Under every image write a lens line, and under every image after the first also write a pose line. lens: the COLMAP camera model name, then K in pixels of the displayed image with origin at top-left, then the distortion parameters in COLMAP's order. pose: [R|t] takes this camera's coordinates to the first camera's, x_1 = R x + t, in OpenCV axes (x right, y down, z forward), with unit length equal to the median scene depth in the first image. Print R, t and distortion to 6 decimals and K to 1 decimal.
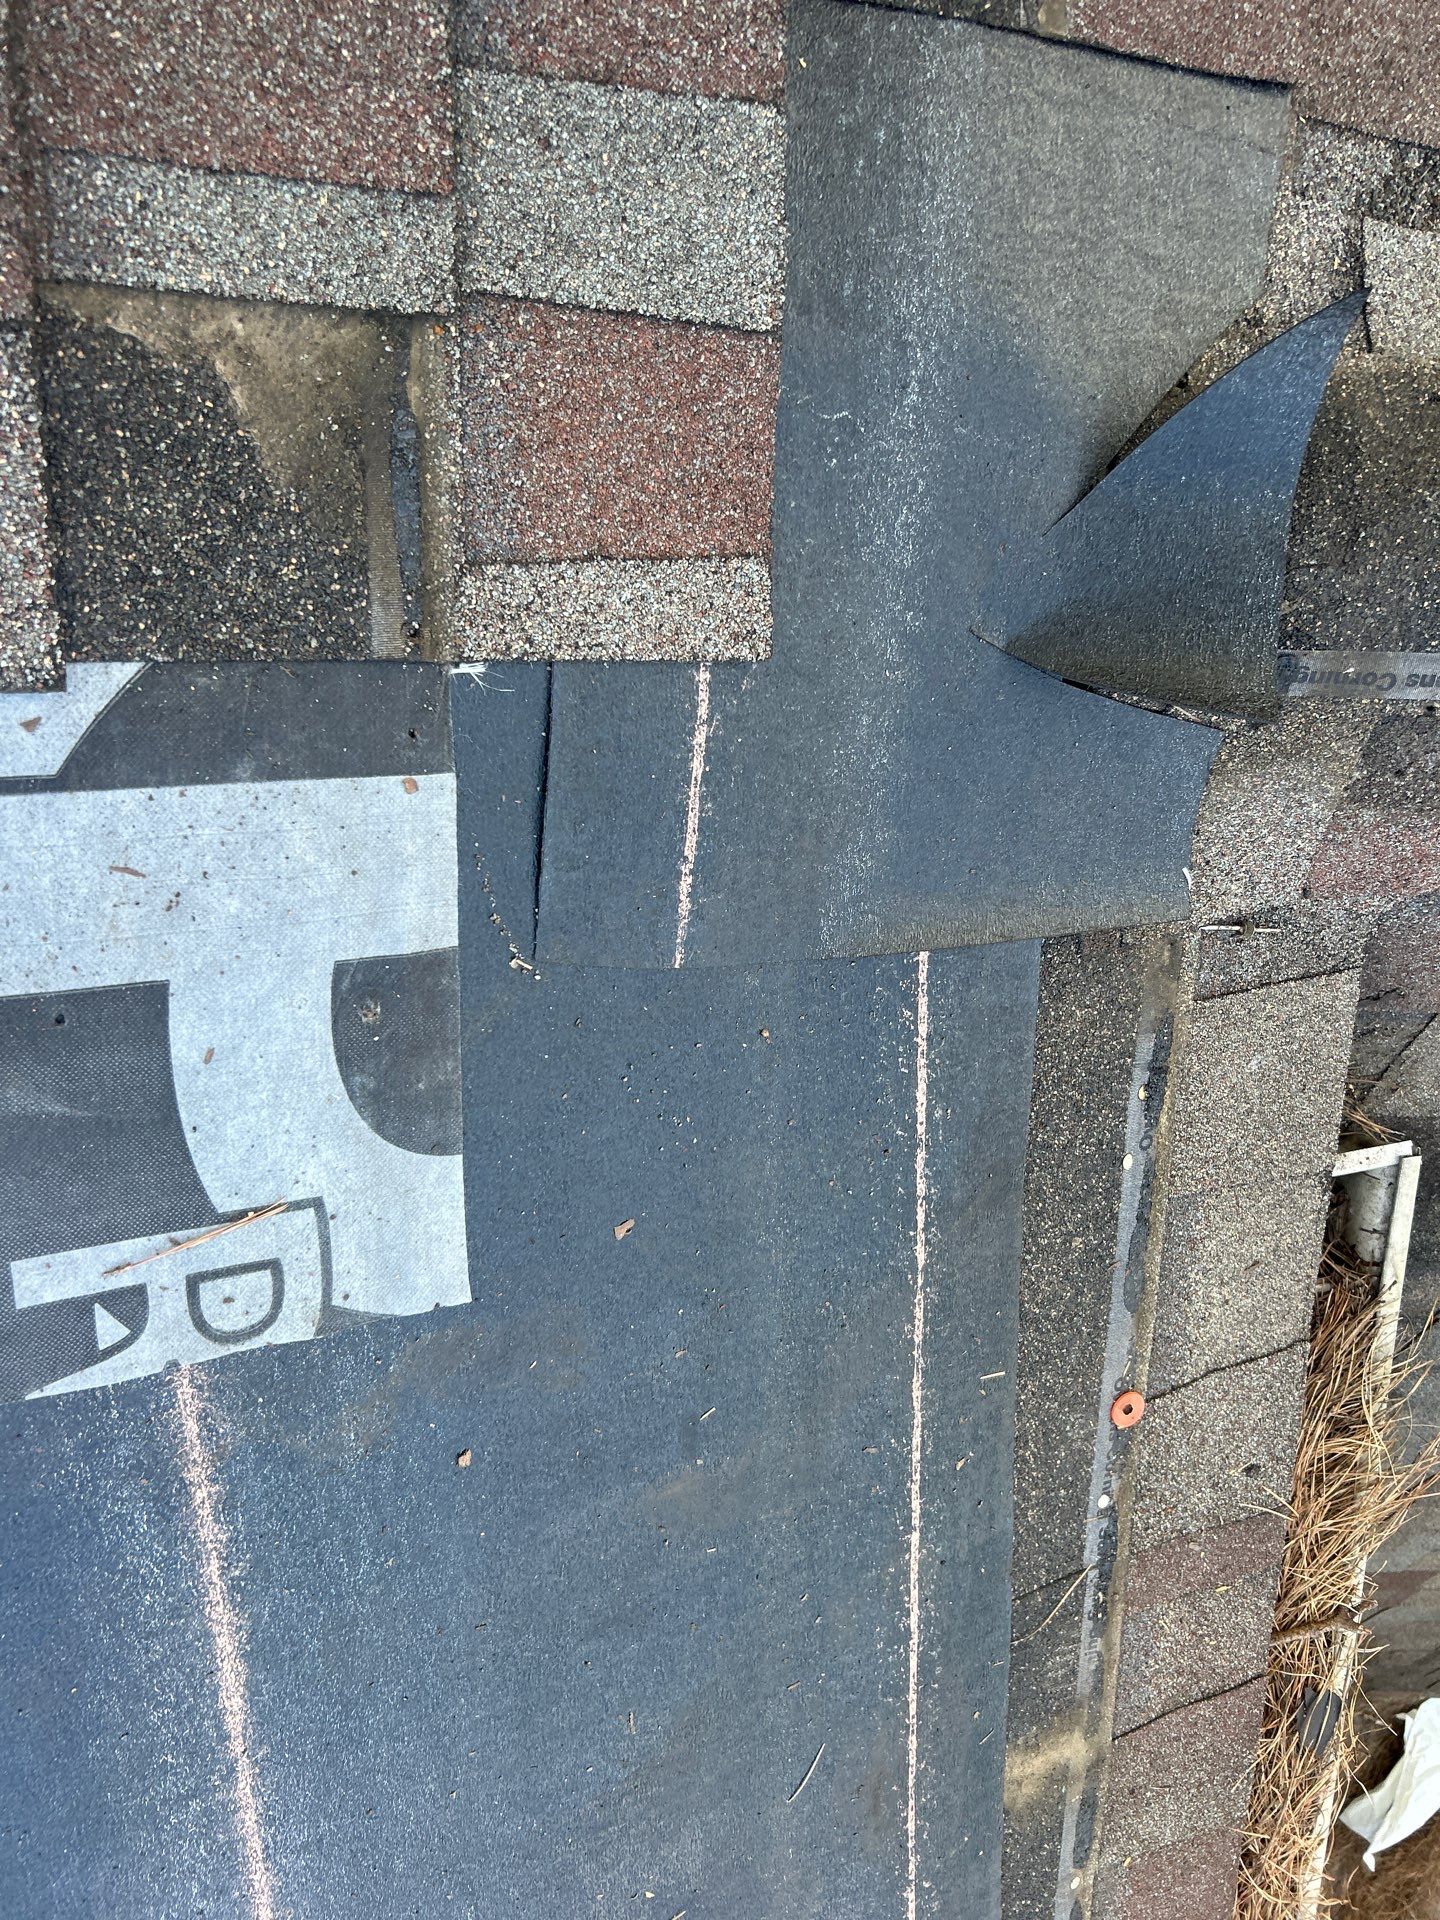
lens RADIAL K [[1457.8, 0, 727.6], [0, 1457.8, 947.4], [0, 0, 1]] dist [0.046405, -0.054117]
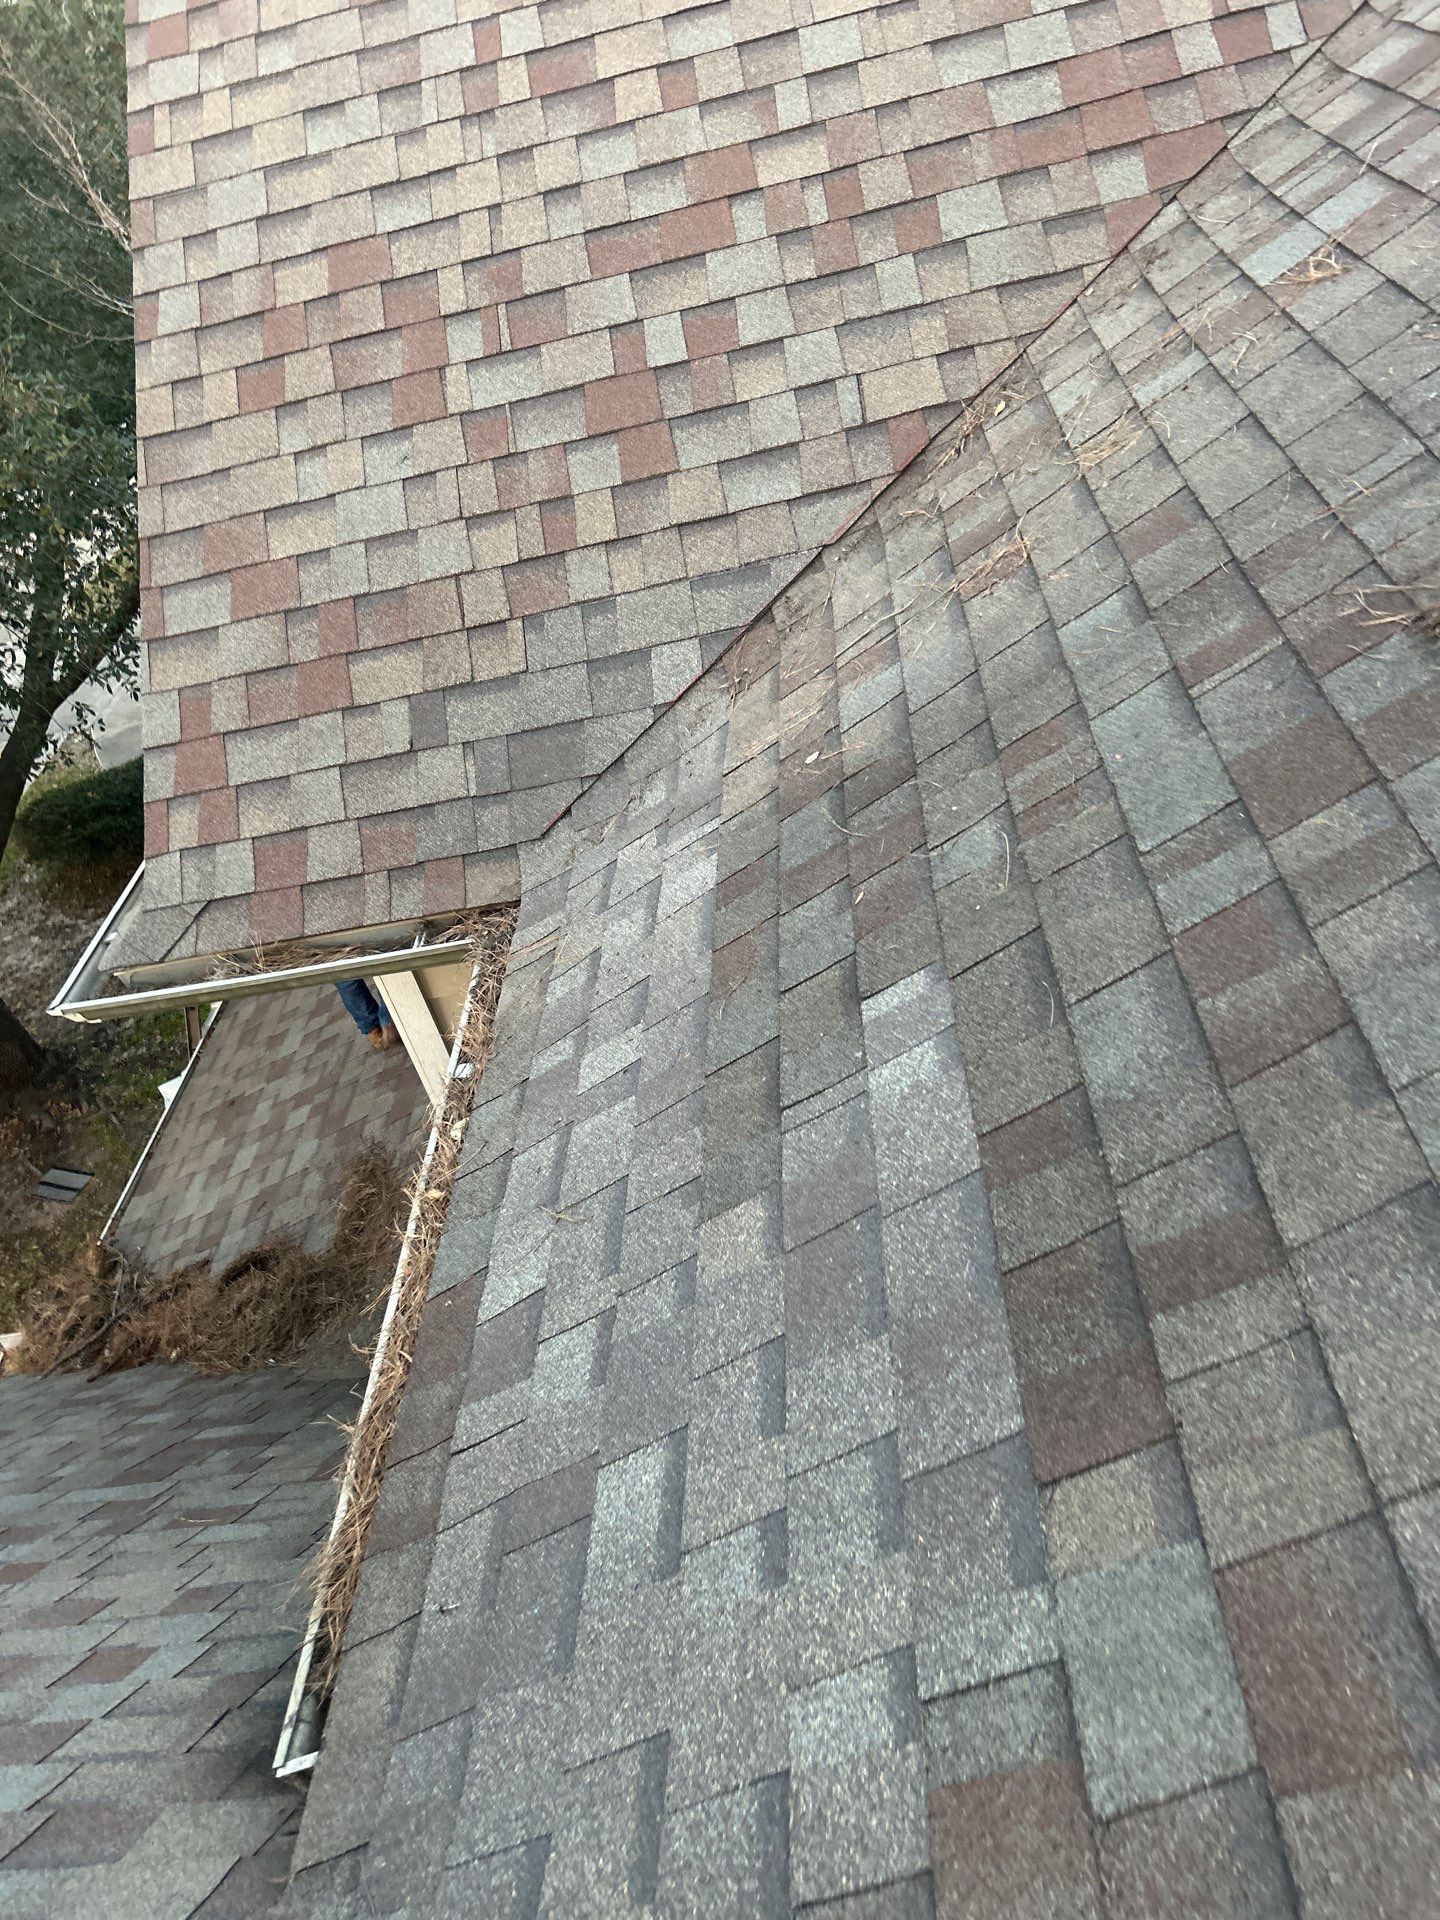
lens RADIAL K [[1457.8, 0, 723.0], [0, 1457.8, 964.6], [0, 0, 1]] dist [0.046405, -0.054117]
pose [[-0.980768, 0.152951, 0.121247, -0.530331], [-0.046374, -0.786029, 0.616447, -0.267991], [0.189590, 0.598969, 0.778005, -1.077713]]
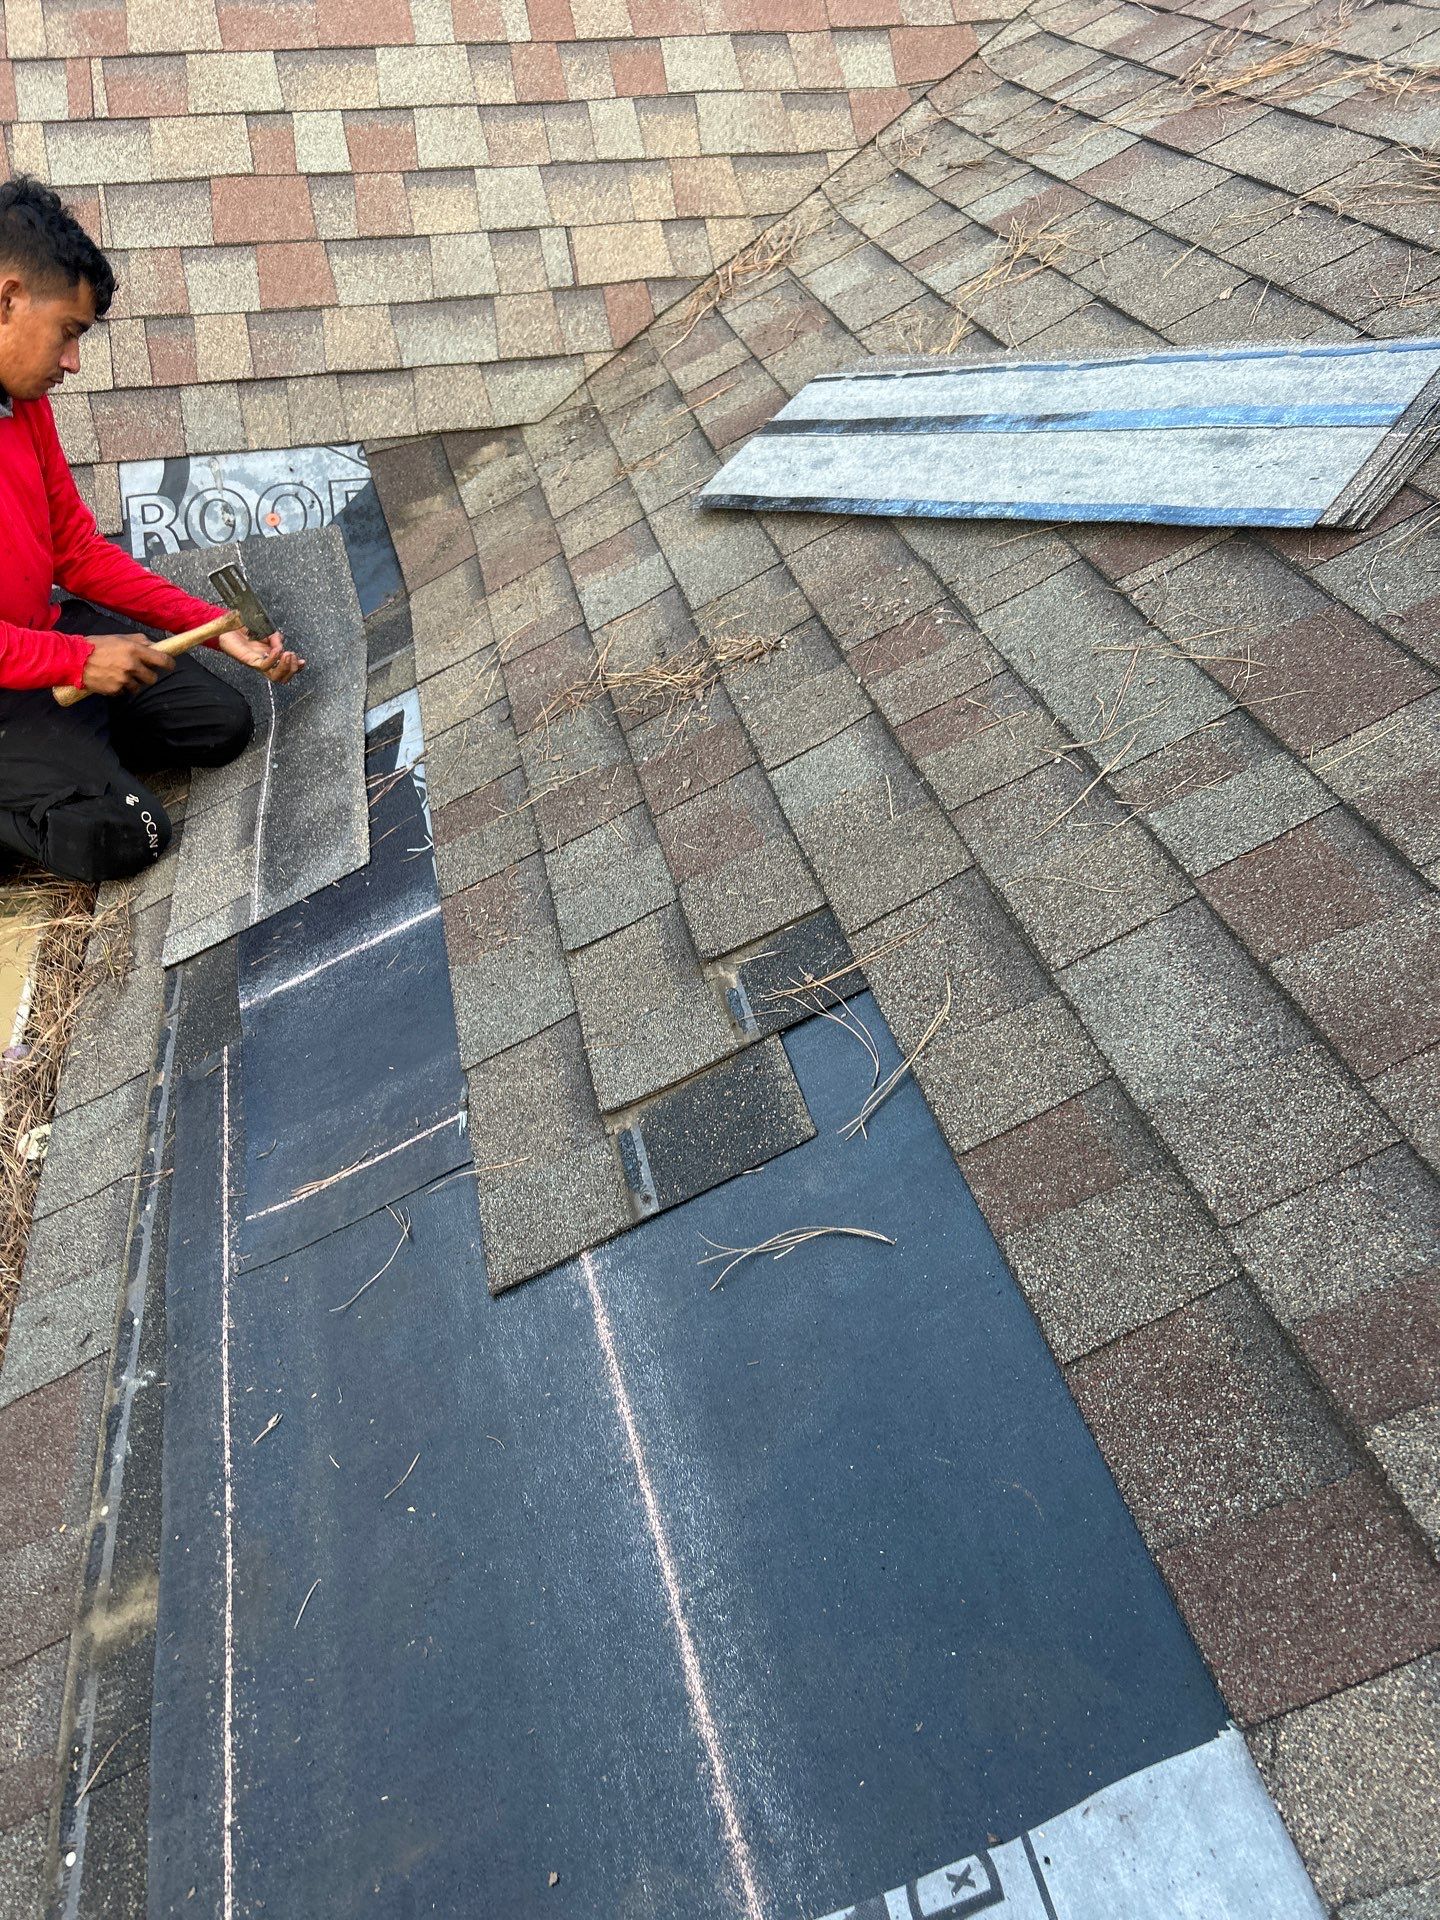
lens RADIAL K [[1457.8, 0, 695.4], [0, 1457.8, 966.2], [0, 0, 1]] dist [0.046405, -0.054117]
pose [[-0.974487, 0.118039, -0.190899, -0.109632], [-0.209322, -0.784888, 0.583211, 0.153719], [-0.080992, 0.608291, 0.789571, -0.483842]]
